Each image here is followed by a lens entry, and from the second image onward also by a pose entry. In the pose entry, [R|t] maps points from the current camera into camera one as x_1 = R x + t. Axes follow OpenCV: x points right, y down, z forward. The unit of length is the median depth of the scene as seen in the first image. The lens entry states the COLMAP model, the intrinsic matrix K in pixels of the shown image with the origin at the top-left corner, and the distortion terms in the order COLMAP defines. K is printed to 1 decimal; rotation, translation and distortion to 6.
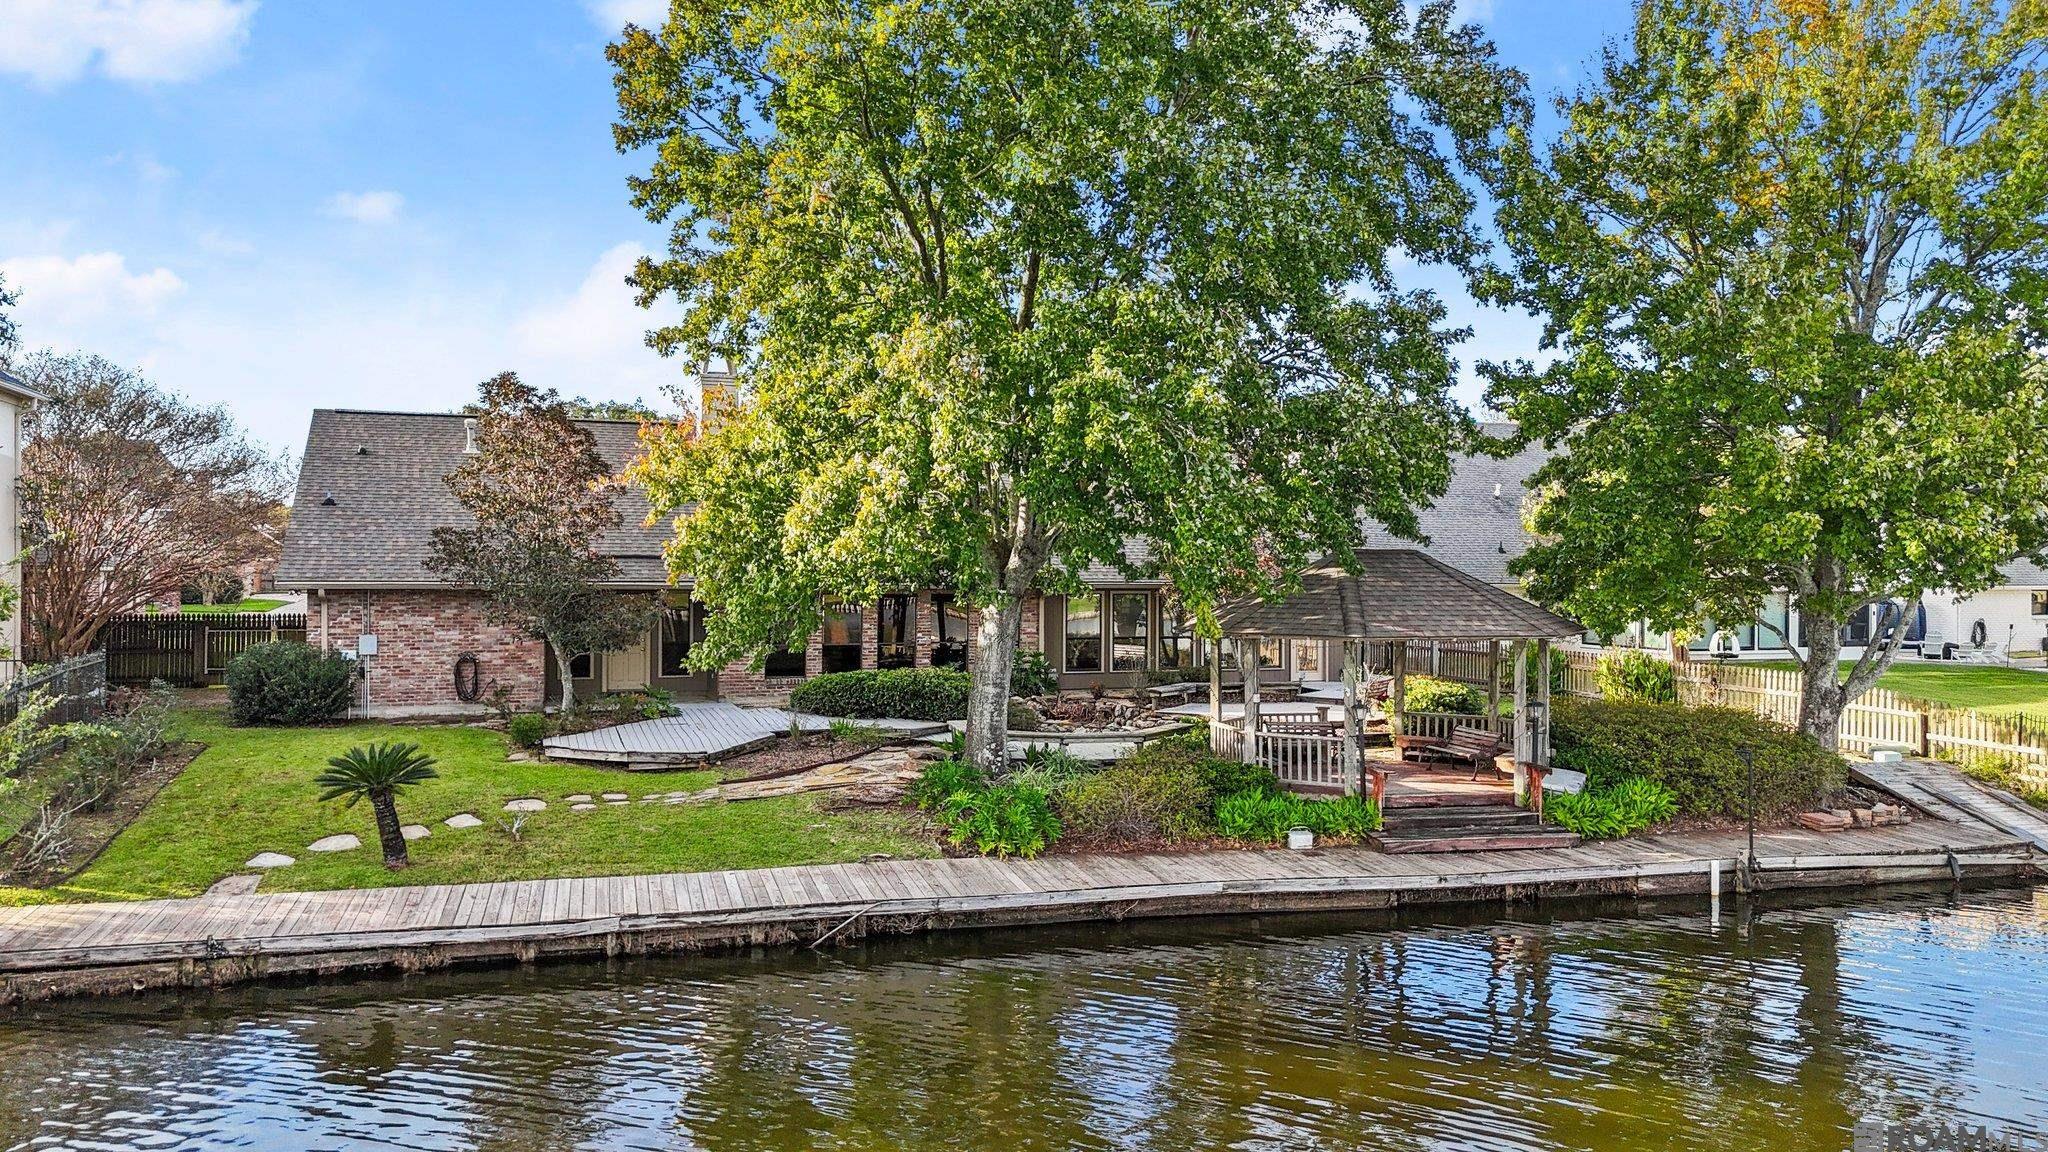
lens RADIAL K [[1496.4, 0, 1024.0], [0, 1496.4, 576.0], [0, 0, 1]] dist [0.040046, -0.006039]
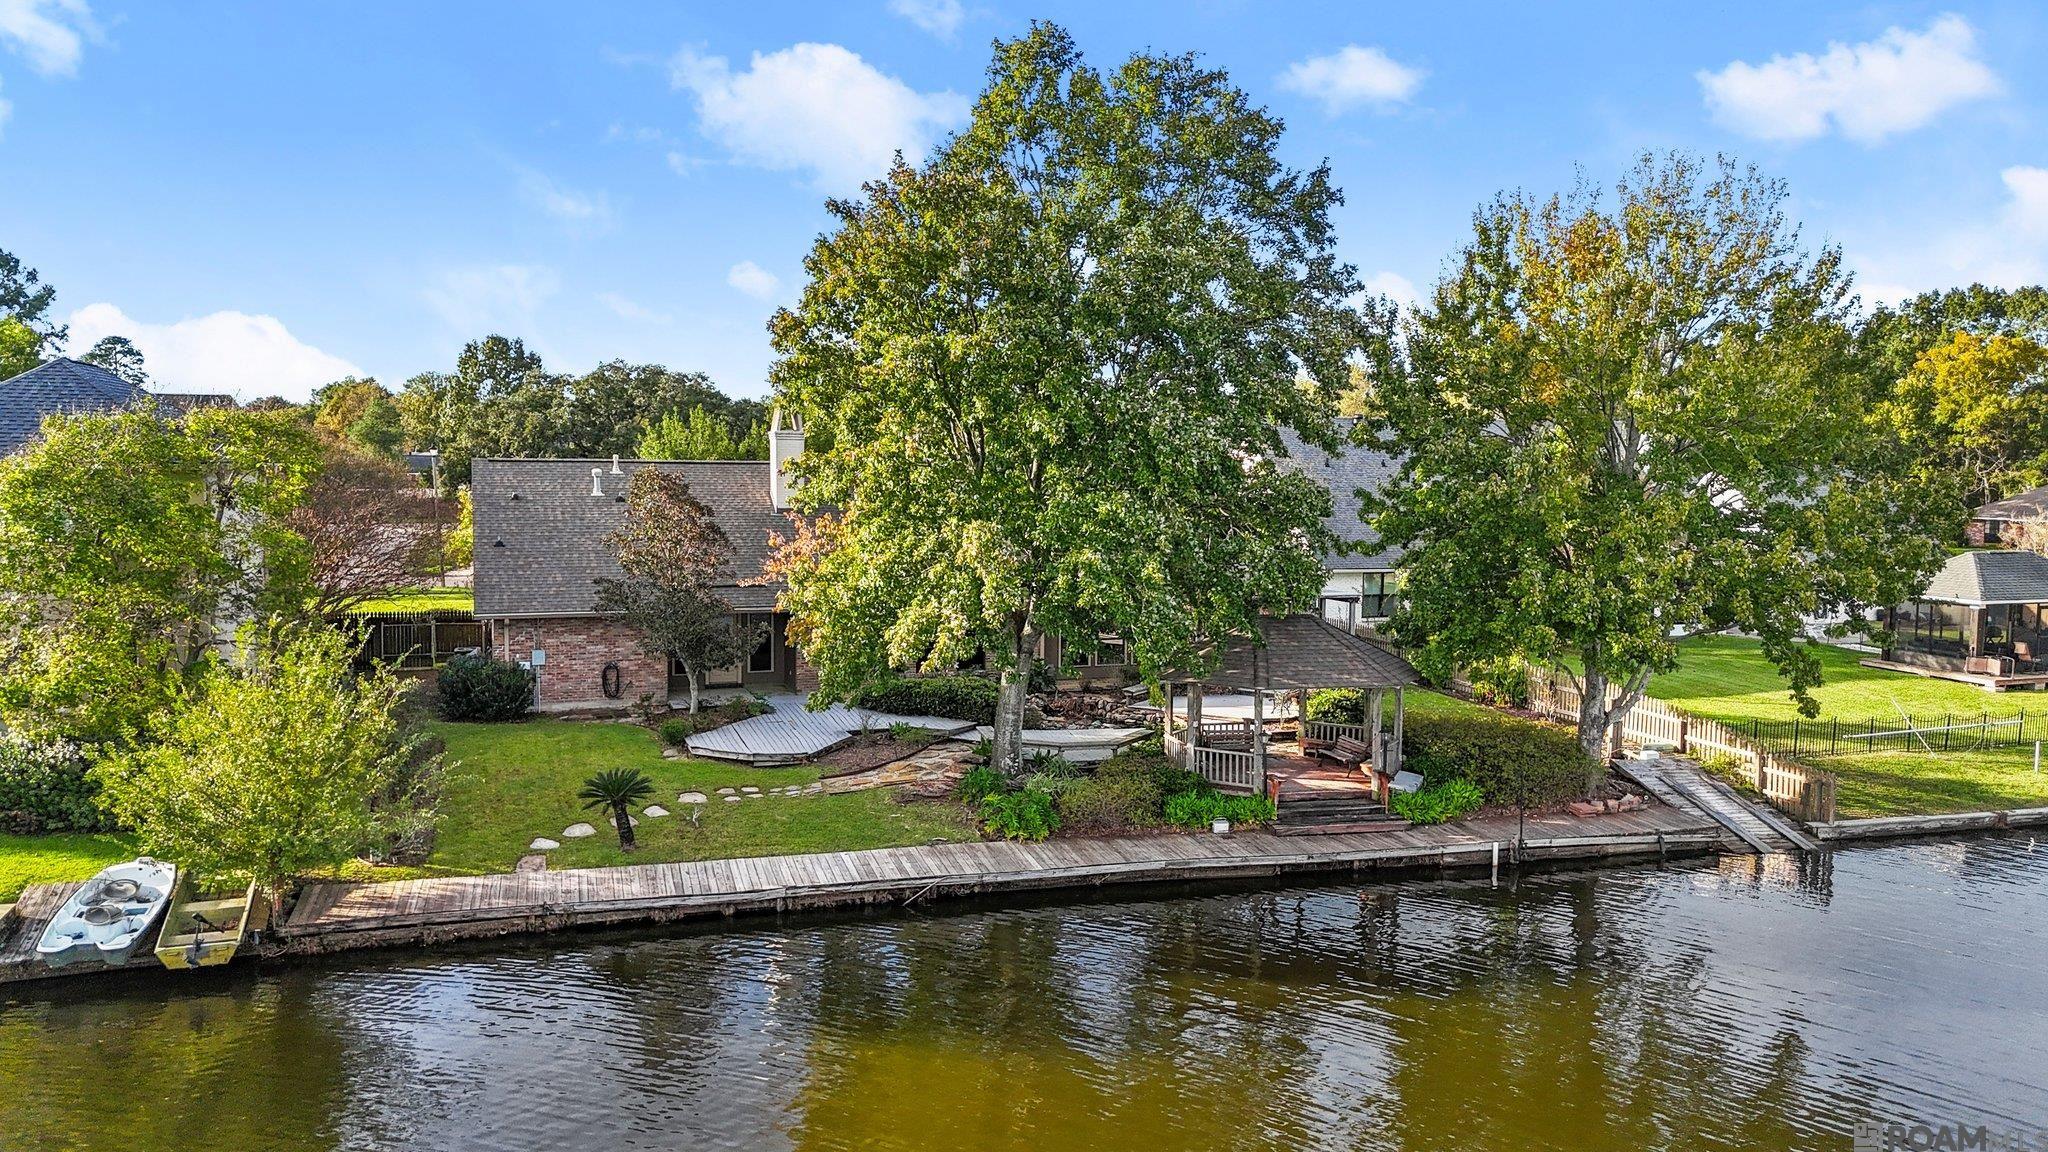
lens RADIAL K [[1493.3, 0, 1024.0], [0, 1493.3, 576.0], [0, 0, 1]] dist [0.078402, -0.099292]
pose [[0.999957, 0.004832, 0.007957, -0.023157], [-0.005424, 0.997084, 0.076122, -0.180786], [-0.007566, -0.076162, 0.997067, -0.452047]]
